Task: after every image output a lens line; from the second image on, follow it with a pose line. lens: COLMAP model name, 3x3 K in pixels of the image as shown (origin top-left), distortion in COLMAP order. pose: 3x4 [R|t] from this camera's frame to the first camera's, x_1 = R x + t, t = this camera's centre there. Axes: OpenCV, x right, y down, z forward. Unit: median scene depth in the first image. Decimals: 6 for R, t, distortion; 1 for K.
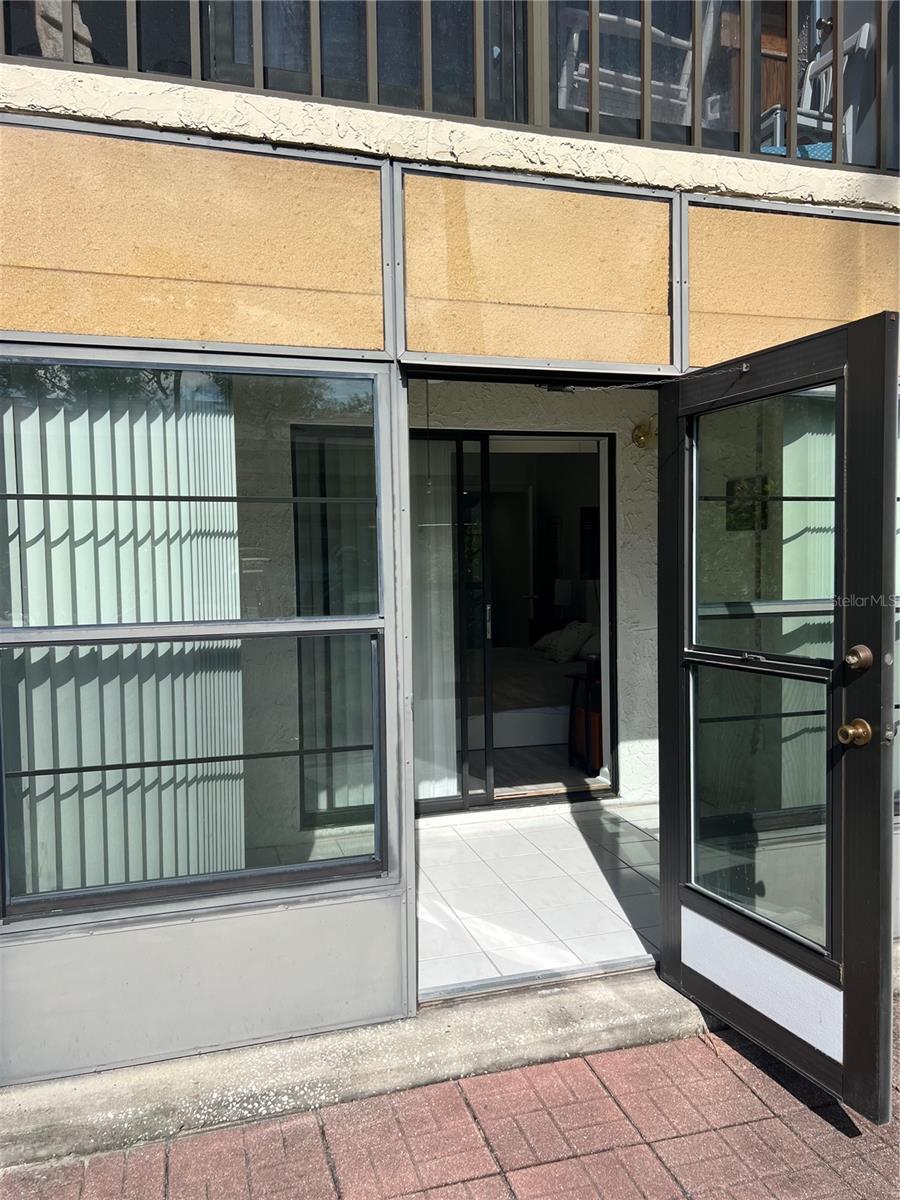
lens RADIAL K [[906.6, 0, 450.0], [0, 906.6, 600.0], [0, 0, 1]] dist [0.071564, -0.076231]
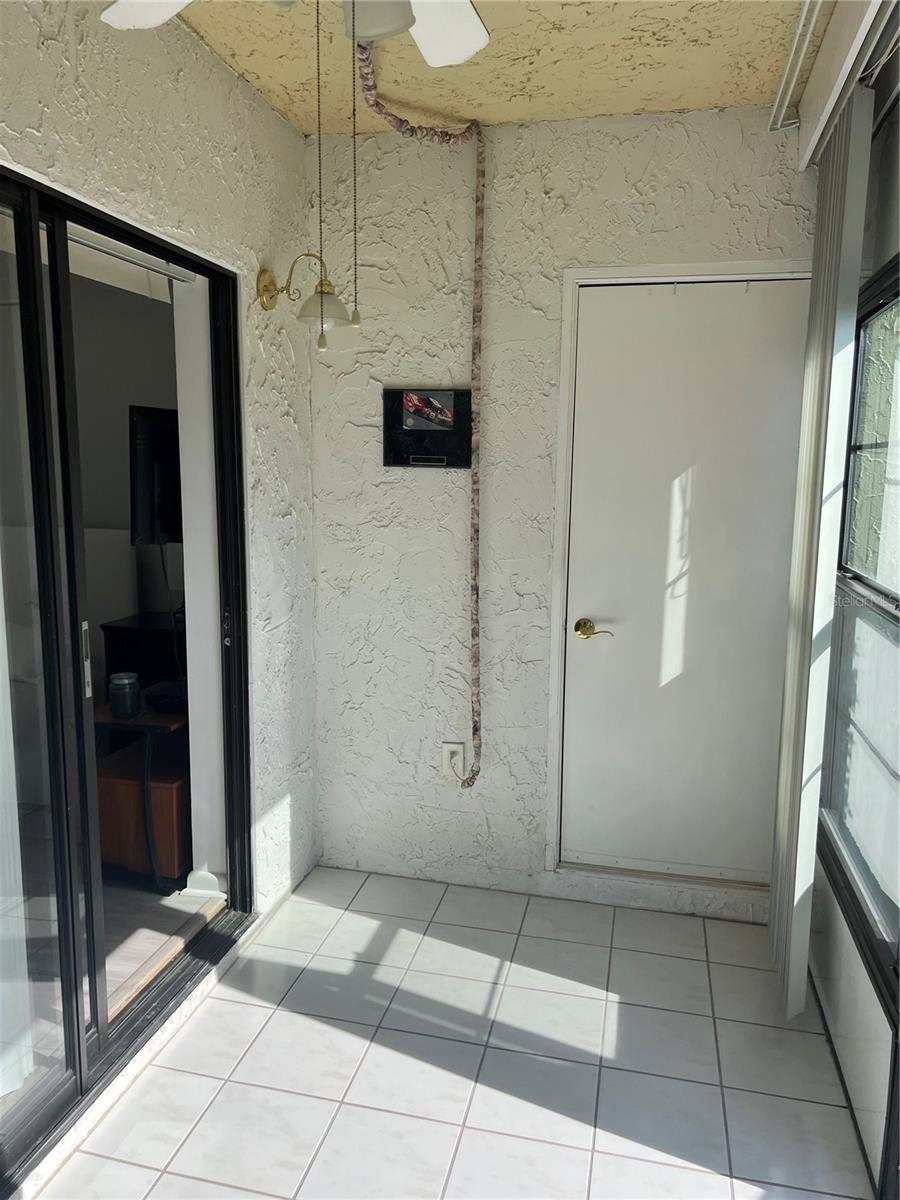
lens RADIAL K [[906.6, 0, 450.0], [0, 906.6, 600.0], [0, 0, 1]] dist [0.071564, -0.076231]
pose [[0.497366, -0.111780, 0.860309, -0.242429], [0.028775, 0.993244, 0.112417, -0.048825], [-0.867064, -0.031157, 0.497222, 0.615725]]
